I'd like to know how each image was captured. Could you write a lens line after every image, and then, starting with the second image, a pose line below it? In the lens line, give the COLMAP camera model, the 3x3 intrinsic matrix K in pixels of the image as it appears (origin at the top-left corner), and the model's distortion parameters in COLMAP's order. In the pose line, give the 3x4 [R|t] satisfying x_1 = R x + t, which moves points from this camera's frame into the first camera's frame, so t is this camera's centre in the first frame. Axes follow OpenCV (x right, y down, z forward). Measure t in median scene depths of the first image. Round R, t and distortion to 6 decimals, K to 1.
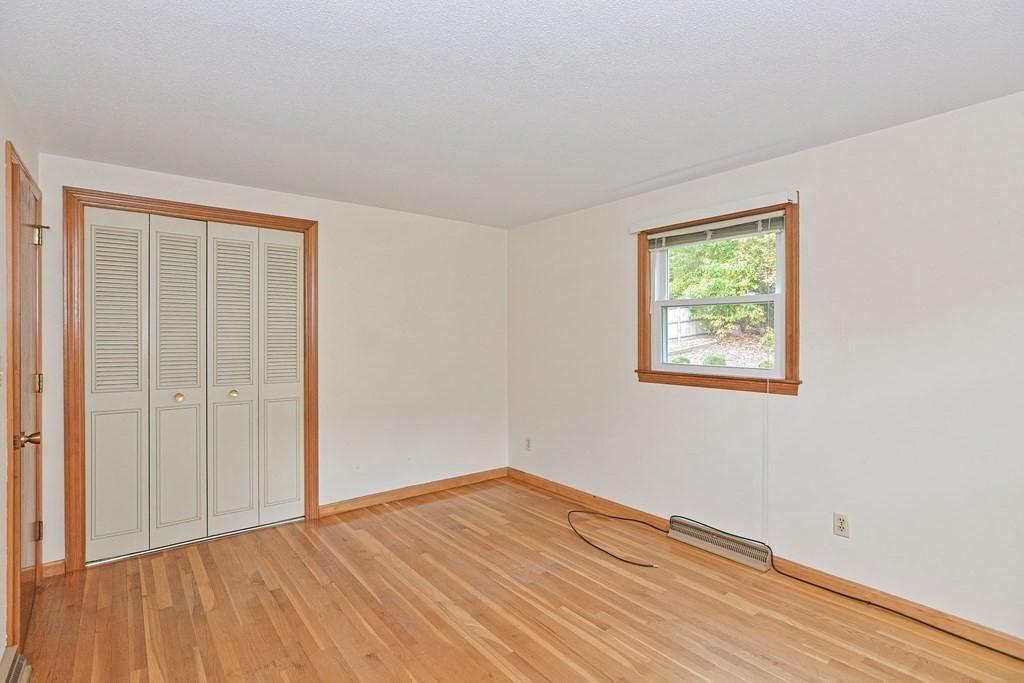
lens RADIAL K [[496.5, 0, 510.7], [0, 496.5, 336.4], [0, 0, 1]] dist [-0.019284, 0.008195]
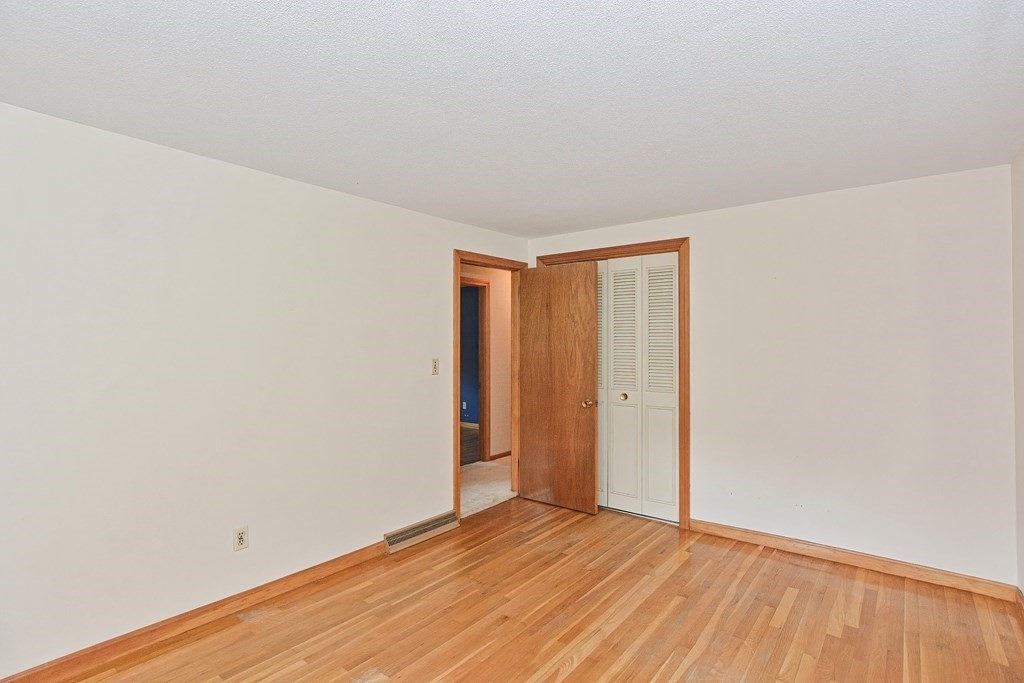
lens RADIAL K [[496.5, 0, 516.1], [0, 496.5, 343.2], [0, 0, 1]] dist [-0.019284, 0.008195]
pose [[0.257681, 0.001992, -0.966228, 0.528555], [-0.004508, 0.999989, 0.000859, -0.014517], [0.966220, 0.004135, 0.257687, 0.422064]]
